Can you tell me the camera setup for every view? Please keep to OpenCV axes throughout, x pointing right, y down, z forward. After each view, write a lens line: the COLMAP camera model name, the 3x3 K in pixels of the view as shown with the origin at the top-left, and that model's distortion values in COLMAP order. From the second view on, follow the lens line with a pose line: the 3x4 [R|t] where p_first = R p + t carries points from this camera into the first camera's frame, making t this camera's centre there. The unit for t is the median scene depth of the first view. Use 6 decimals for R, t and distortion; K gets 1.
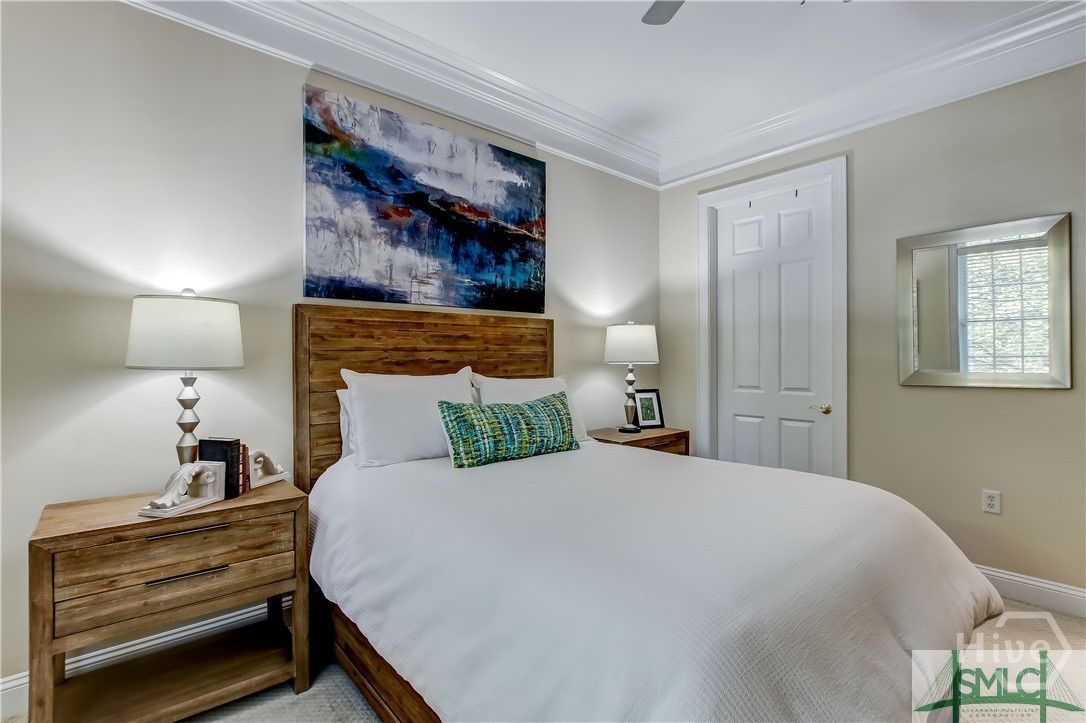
lens RADIAL K [[511.4, 0, 545.9], [0, 511.4, 356.2], [0, 0, 1]] dist [0.001892, 0.000592]
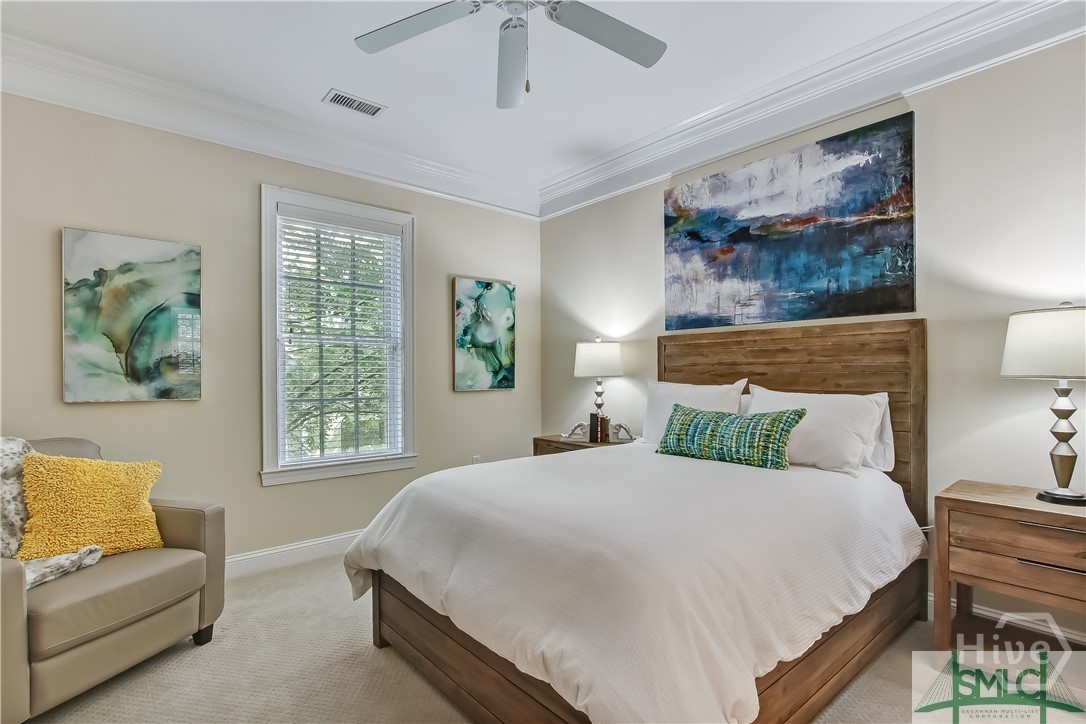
lens RADIAL K [[511.4, 0, 544.9], [0, 511.4, 368.1], [0, 0, 1]] dist [0.001892, 0.000592]
pose [[0.006211, 0.006493, -0.999960, 0.886007], [0.019124, 0.999795, 0.006611, -0.018033], [0.999798, -0.019164, 0.006086, 0.525326]]
